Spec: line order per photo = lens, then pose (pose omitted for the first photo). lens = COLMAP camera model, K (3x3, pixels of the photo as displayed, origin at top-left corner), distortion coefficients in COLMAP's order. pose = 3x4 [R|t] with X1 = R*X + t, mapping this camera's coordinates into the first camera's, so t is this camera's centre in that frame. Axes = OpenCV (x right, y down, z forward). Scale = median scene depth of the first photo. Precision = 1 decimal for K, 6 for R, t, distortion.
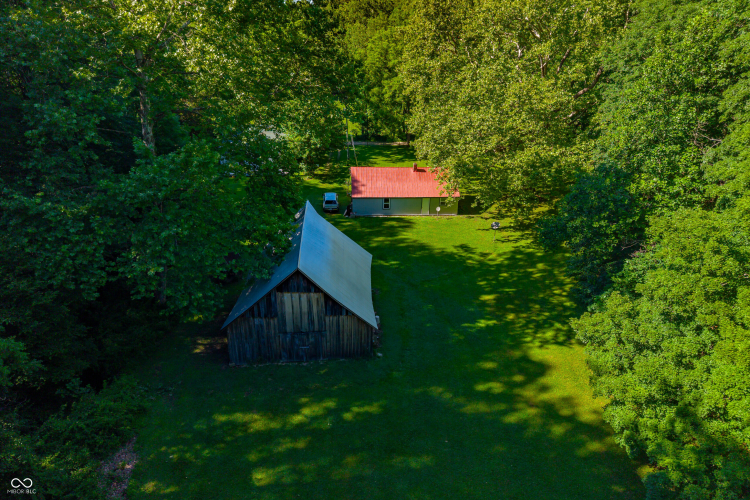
lens RADIAL K [[508.7, 0, 372.9], [0, 508.7, 249.7], [0, 0, 1]] dist [0.002687, -0.001165]
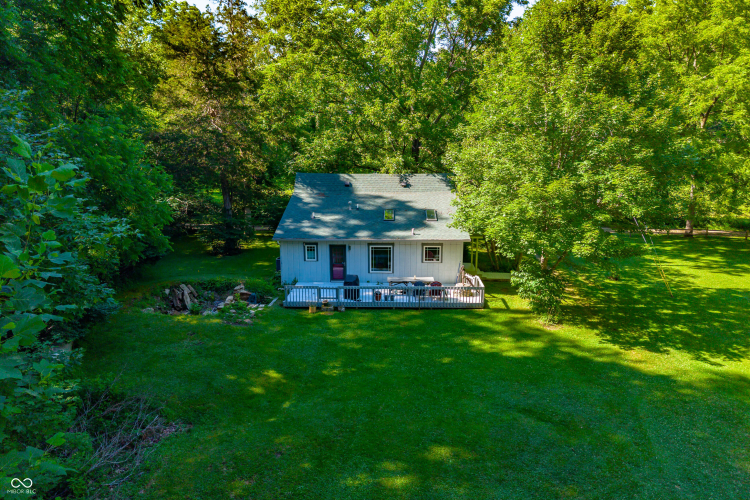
lens RADIAL K [[508.7, 0, 372.9], [0, 508.7, 249.7], [0, 0, 1]] dist [0.002687, -0.001165]
pose [[0.990070, 0.019652, -0.139193, -0.185990], [-0.046975, 0.979511, -0.195834, -0.118196], [0.132493, 0.200428, 0.970708, 0.681645]]
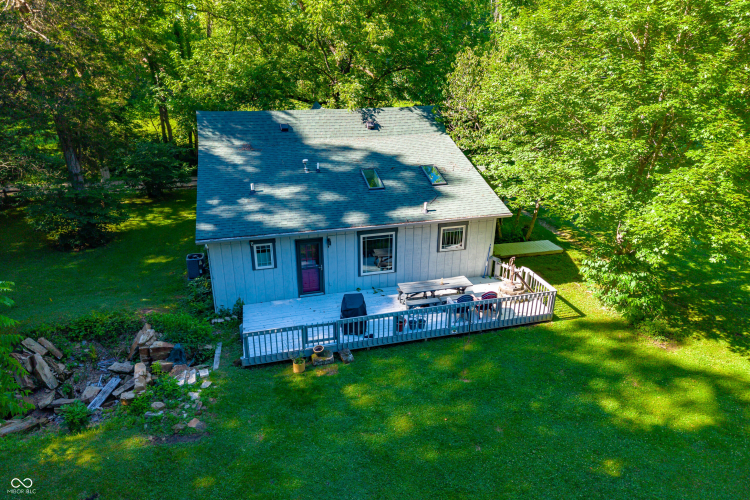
lens RADIAL K [[508.7, 0, 372.9], [0, 508.7, 249.7], [0, 0, 1]] dist [0.002687, -0.001165]
pose [[0.987154, -0.068056, 0.144551, -0.263005], [0.073632, 0.996720, -0.033578, -0.174938], [-0.141792, 0.043791, 0.988927, 0.803510]]
